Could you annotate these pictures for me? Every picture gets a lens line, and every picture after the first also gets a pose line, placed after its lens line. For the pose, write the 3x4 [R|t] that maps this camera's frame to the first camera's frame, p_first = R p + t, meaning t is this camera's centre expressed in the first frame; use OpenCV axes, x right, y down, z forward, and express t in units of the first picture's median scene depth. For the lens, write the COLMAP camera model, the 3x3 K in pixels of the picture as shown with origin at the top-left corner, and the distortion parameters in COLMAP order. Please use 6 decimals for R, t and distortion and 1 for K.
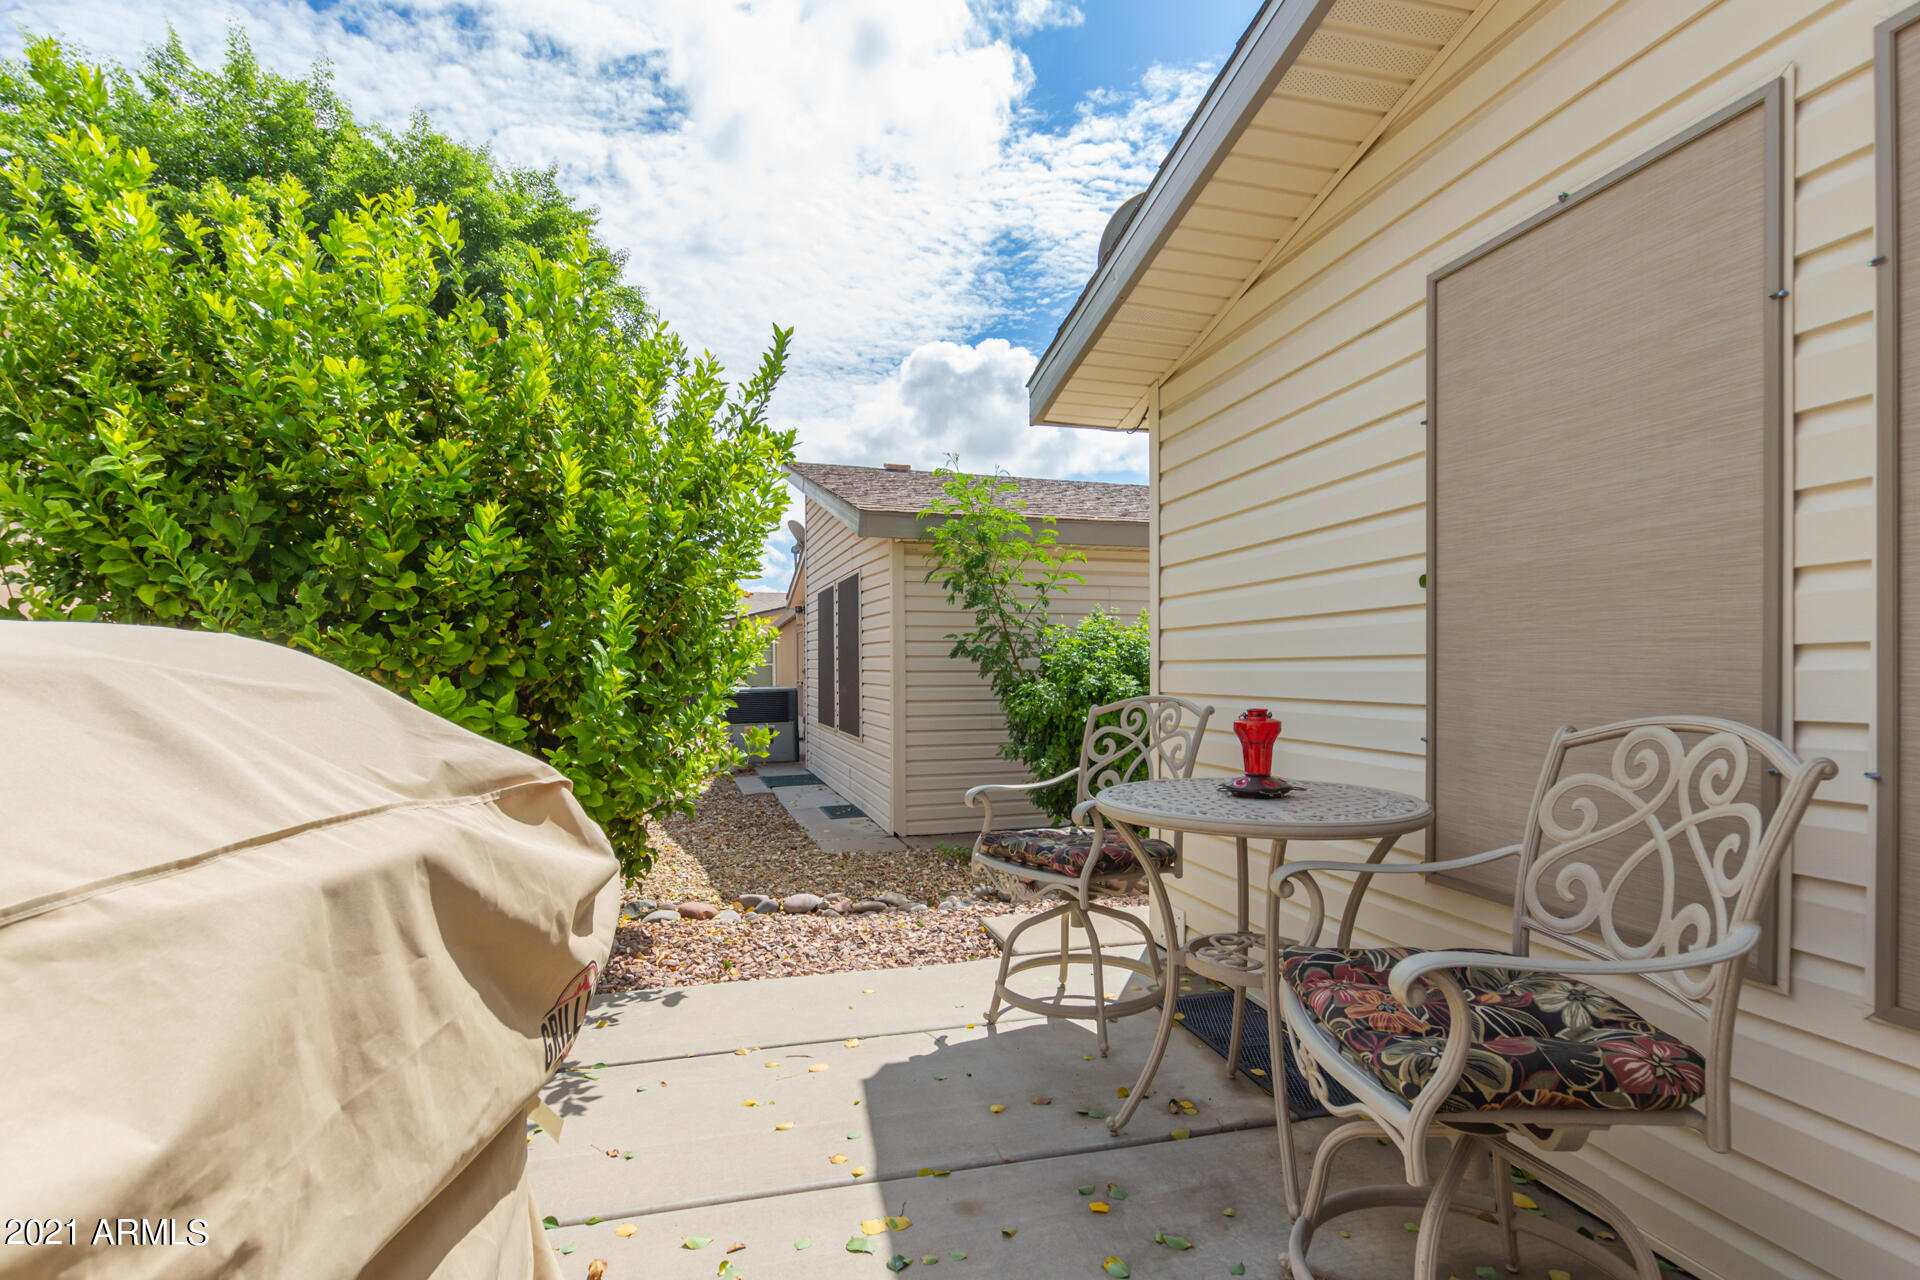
lens RADIAL K [[913.8, 0, 962.4], [0, 913.8, 682.6], [0, 0, 1]] dist [0.007515, -0.003476]
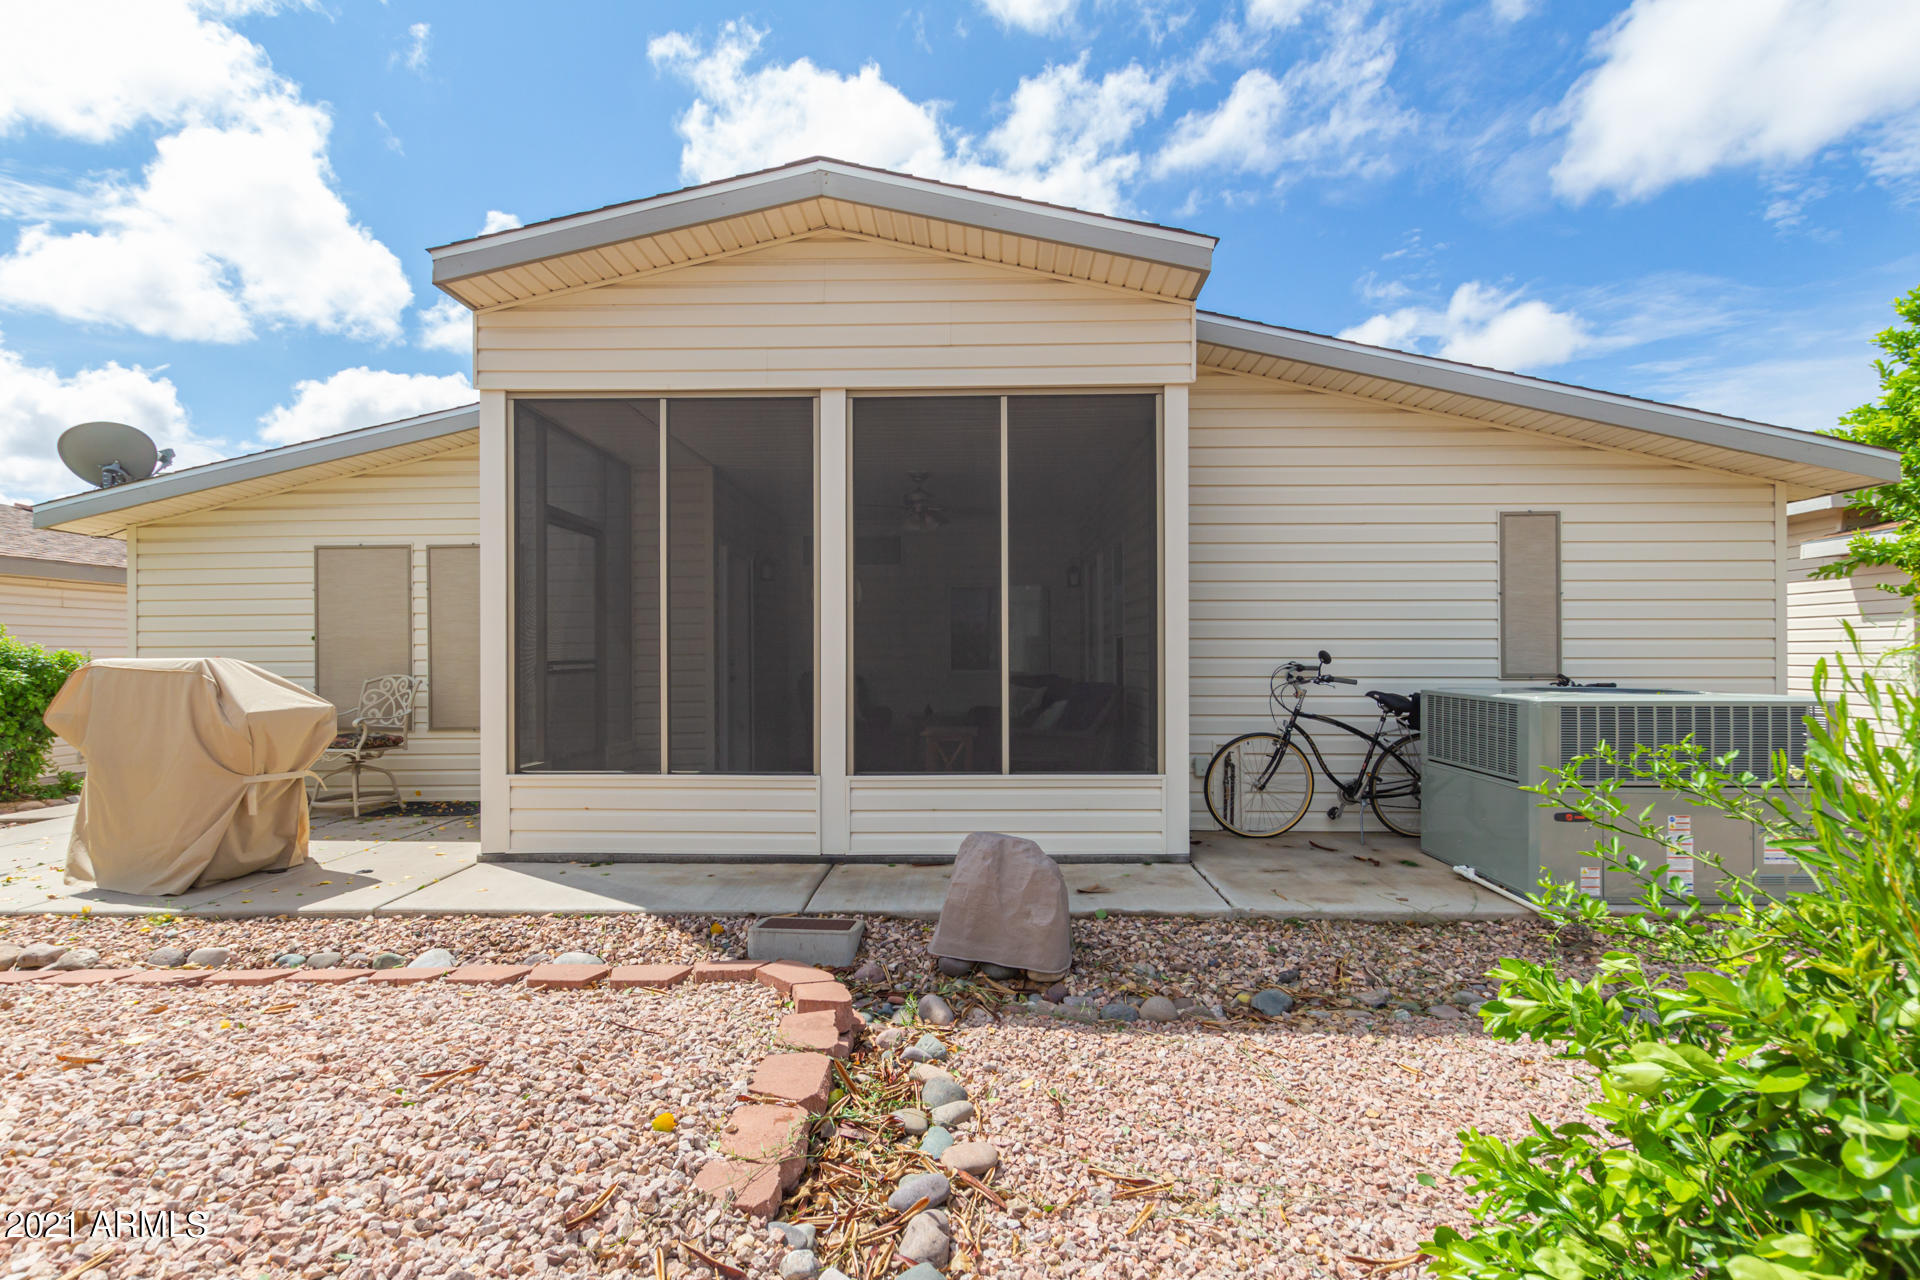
lens RADIAL K [[913.8, 0, 959.5], [0, 913.8, 651.5], [0, 0, 1]] dist [0.007515, -0.003476]
pose [[0.268371, 0.001896, 0.963314, -3.117564], [0.017389, 0.999826, -0.006813, -0.000686], [-0.963159, 0.018580, 0.268291, -3.217154]]
